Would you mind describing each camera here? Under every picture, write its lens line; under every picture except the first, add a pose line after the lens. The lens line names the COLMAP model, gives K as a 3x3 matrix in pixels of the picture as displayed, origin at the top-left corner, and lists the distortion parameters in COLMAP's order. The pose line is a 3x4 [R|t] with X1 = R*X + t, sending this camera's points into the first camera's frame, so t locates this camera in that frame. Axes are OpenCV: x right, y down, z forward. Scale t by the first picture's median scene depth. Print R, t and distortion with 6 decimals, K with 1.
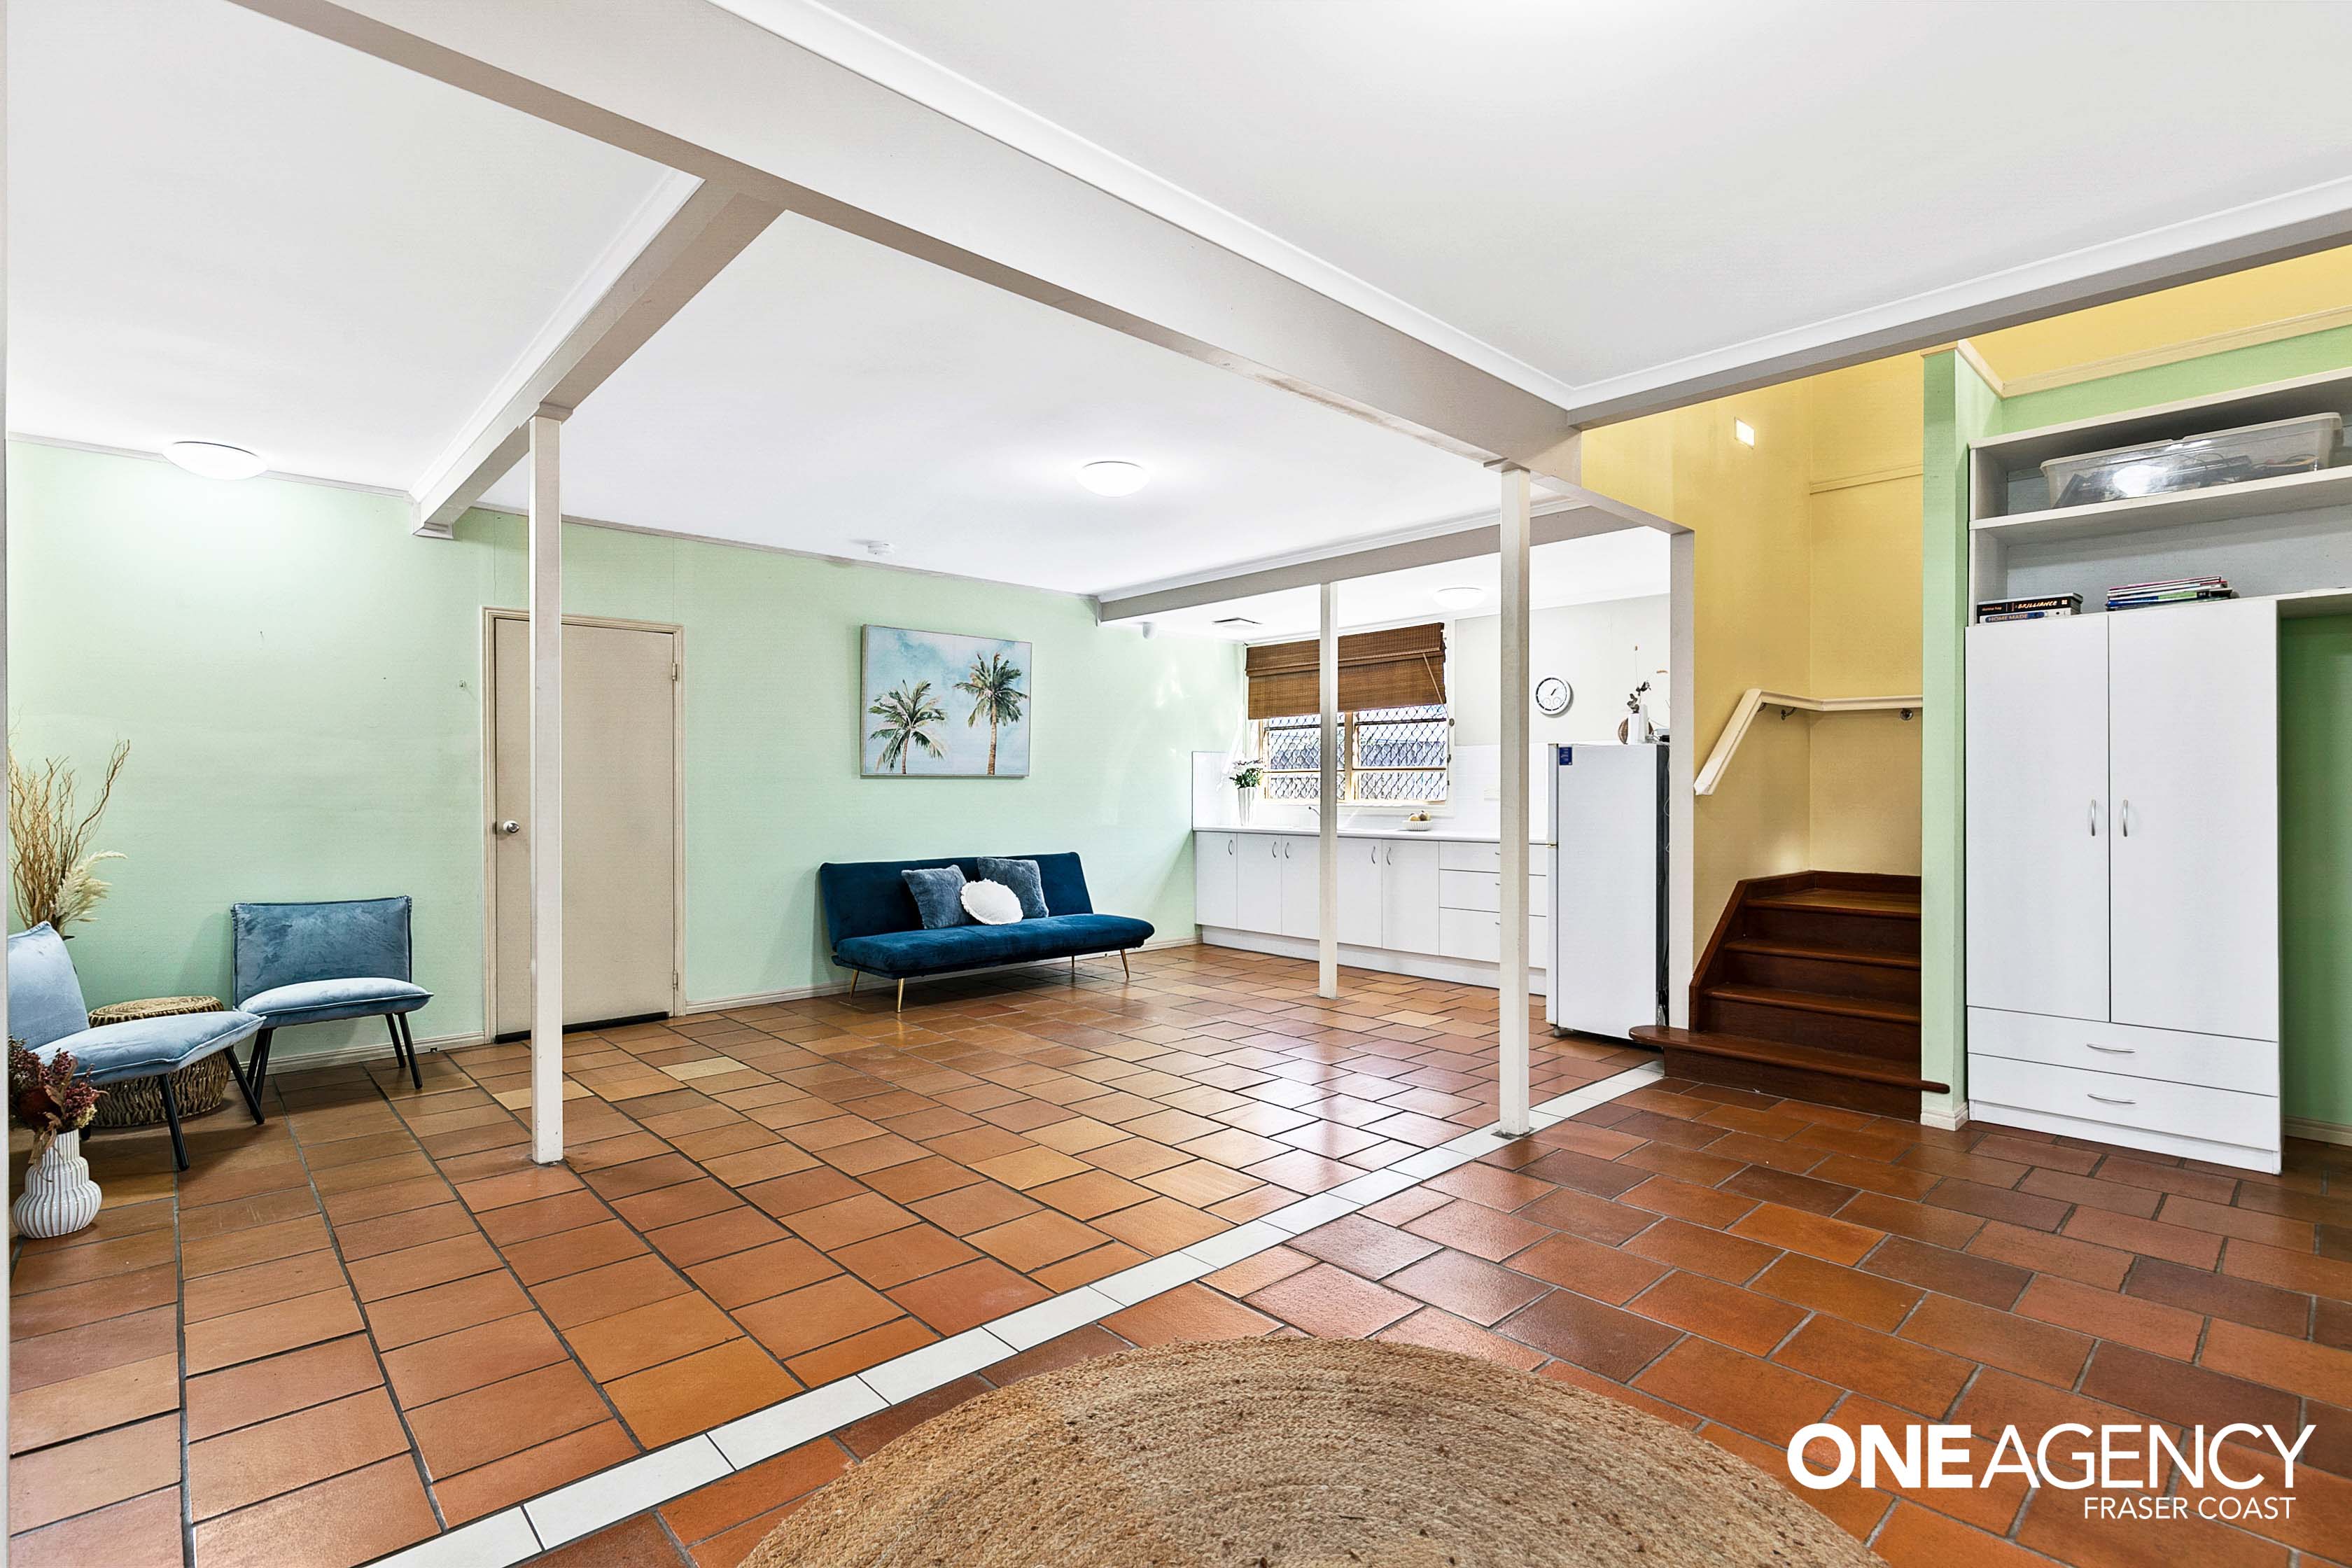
lens RADIAL K [[1115.4, 0, 1172.3], [0, 1115.4, 785.3], [0, 0, 1]] dist [0.000959, -0.001383]
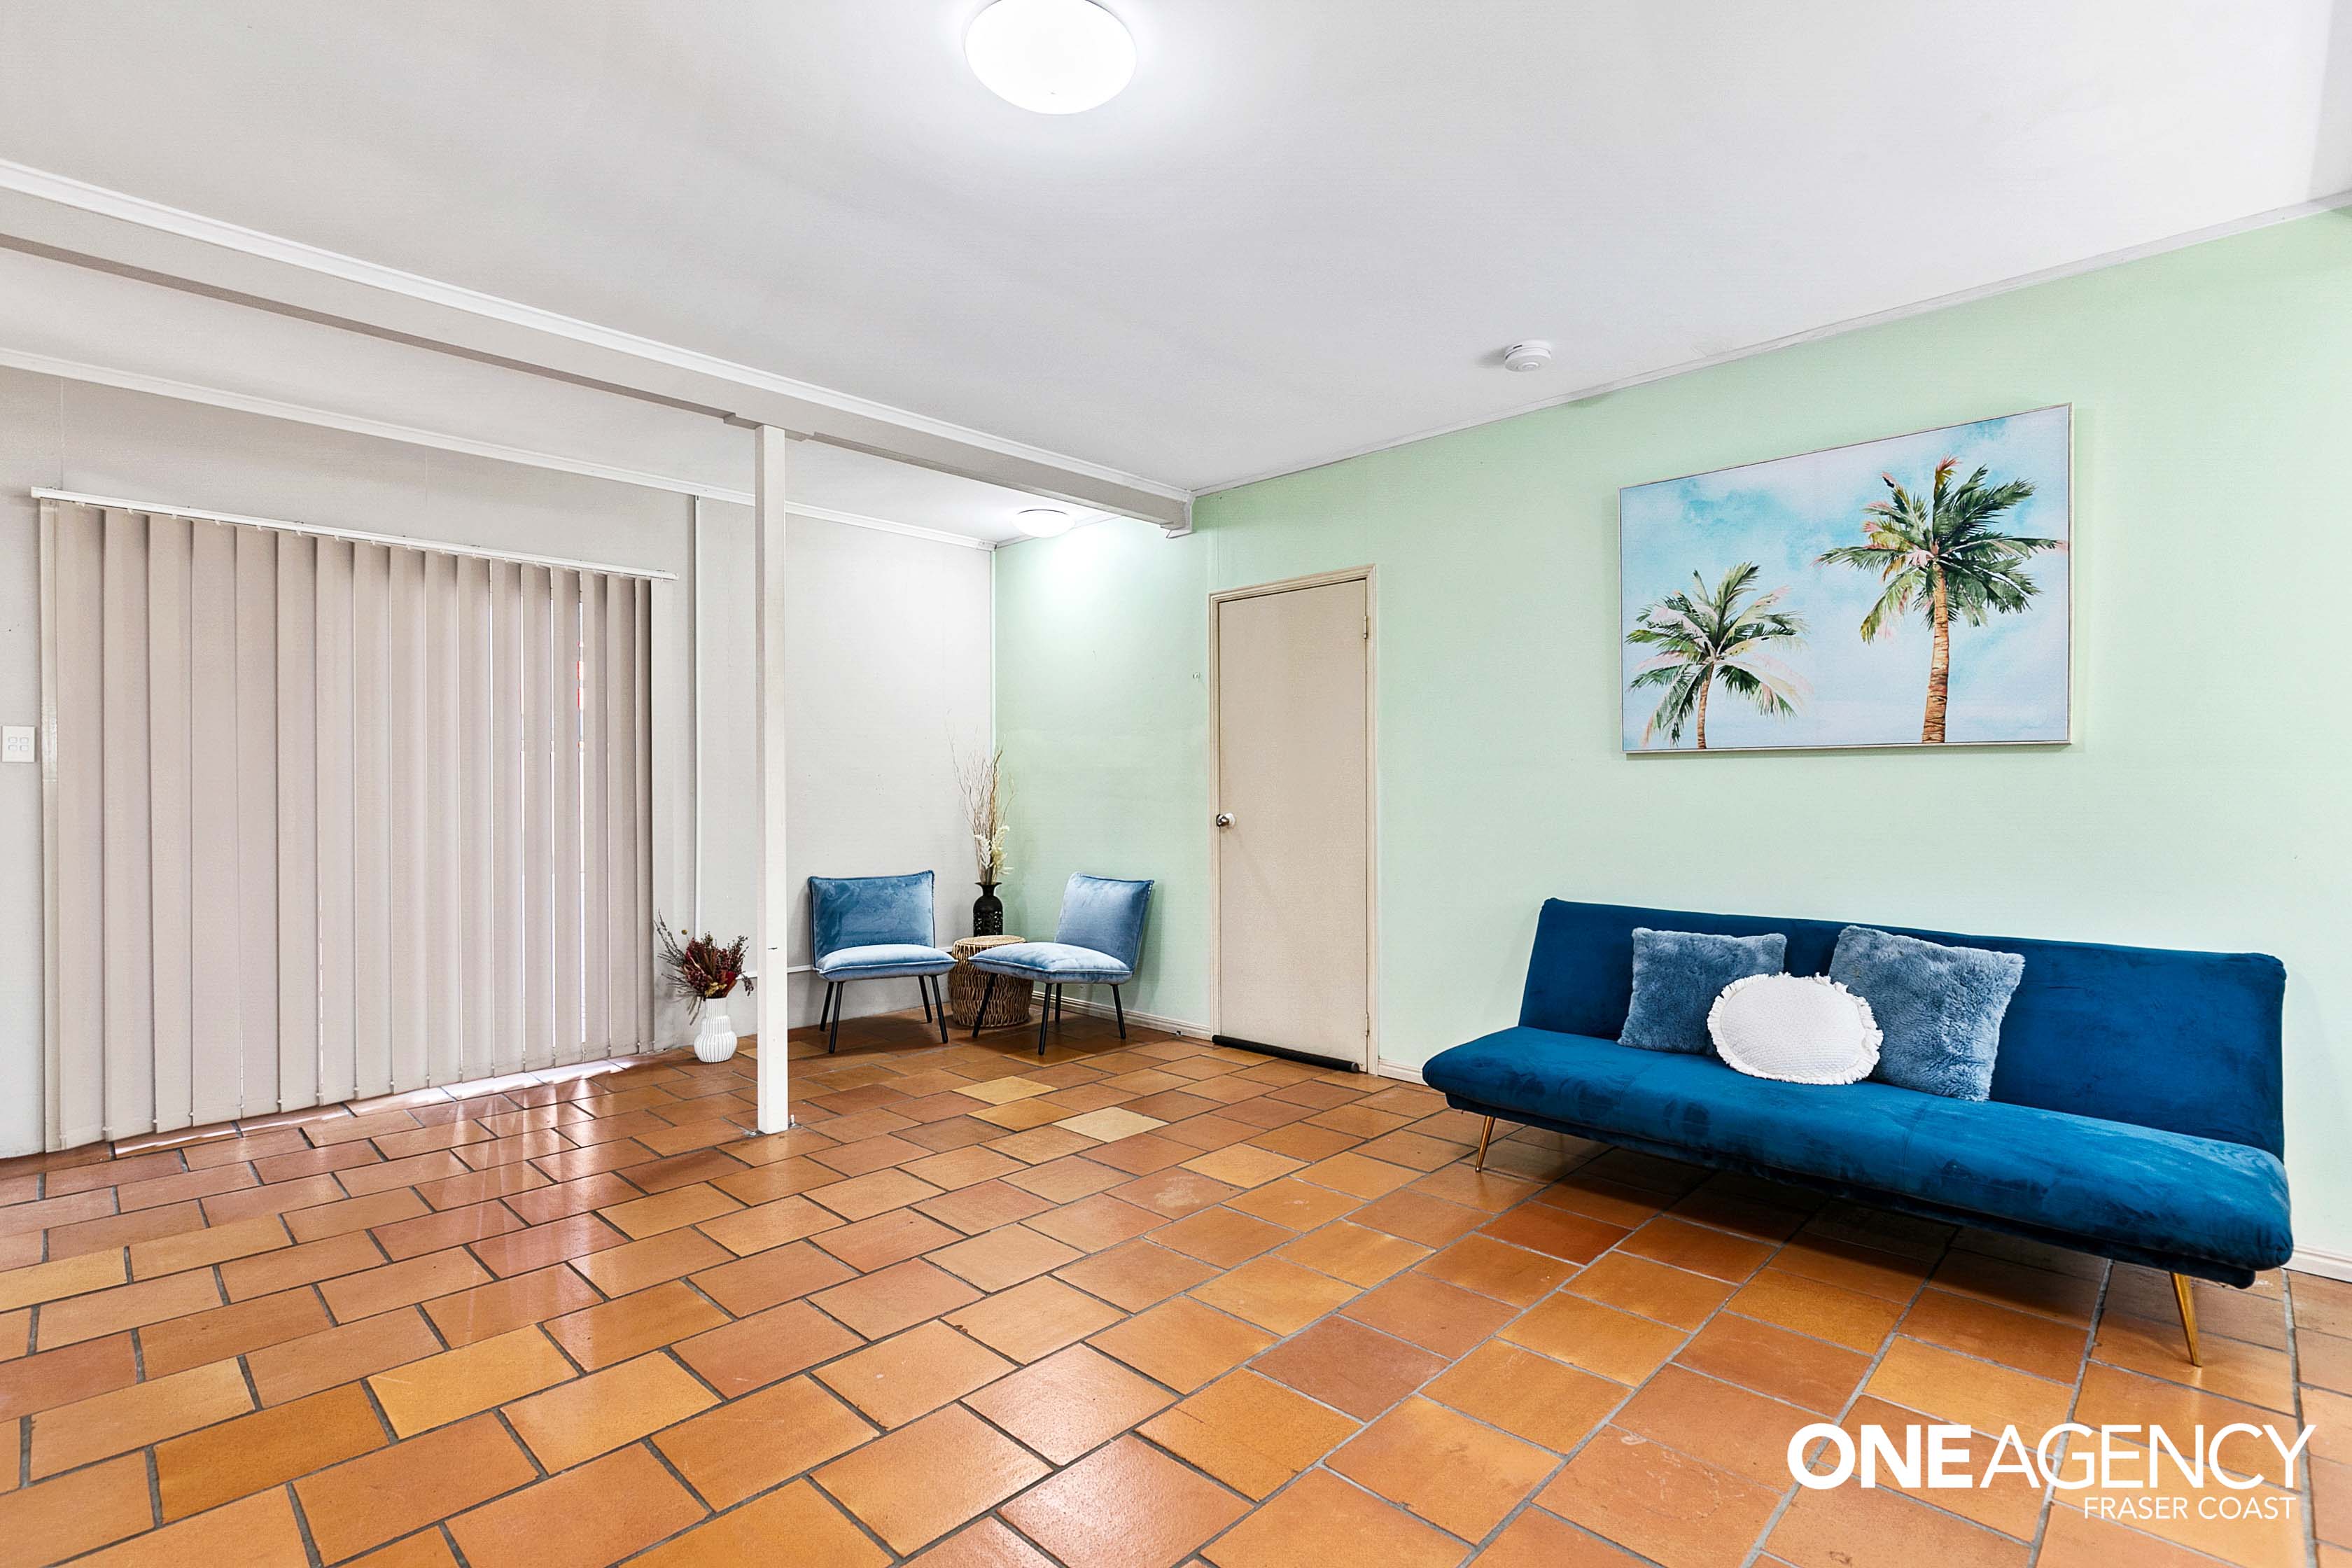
lens RADIAL K [[1115.4, 0, 1162.7], [0, 1115.4, 782.9], [0, 0, 1]] dist [0.000959, -0.001383]
pose [[0.035215, 0.003134, -0.999375, 0.273730], [0.009662, 0.999947, 0.003476, 0.001815], [0.999333, -0.009779, 0.035183, 0.711372]]
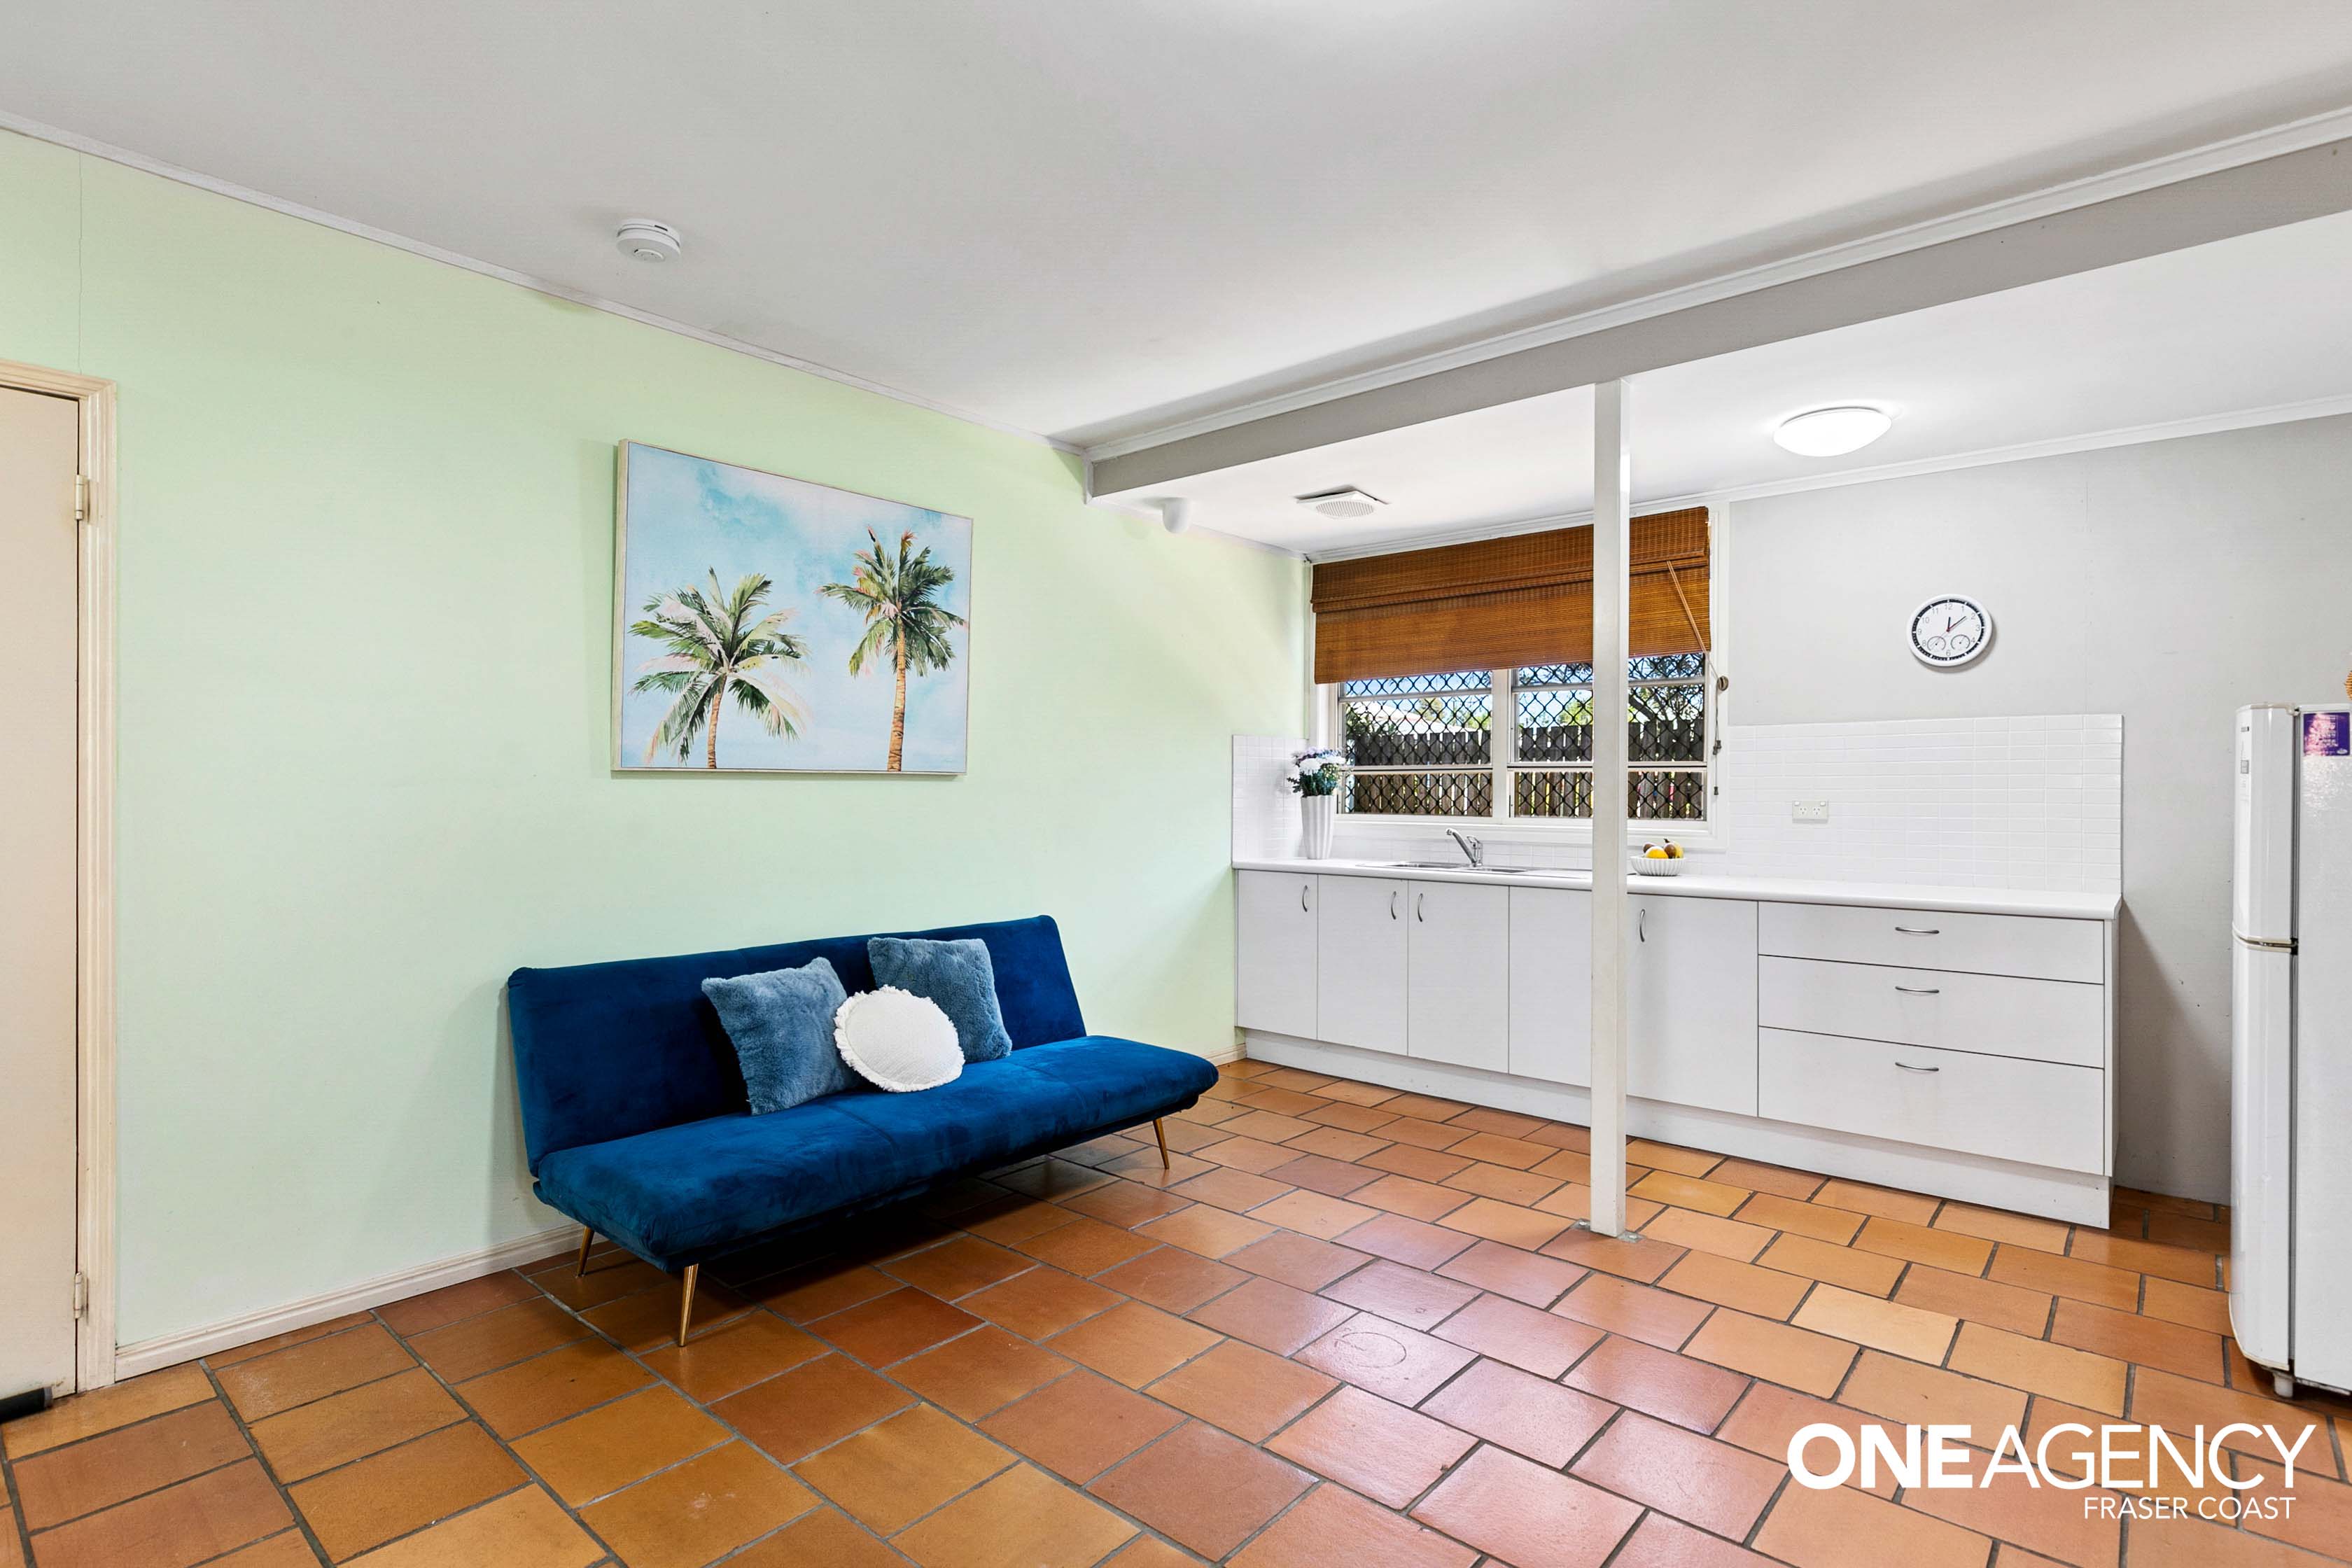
lens RADIAL K [[1176.3, 0, 1173.1], [0, 1176.3, 783.2], [0, 0, 1]] dist [0.002314, -0.000155]
pose [[0.993995, 0.005283, 0.109300, -0.098928], [-0.005008, 0.999984, -0.002786, -0.003355], [-0.109313, 0.002222, 0.994005, 0.474419]]
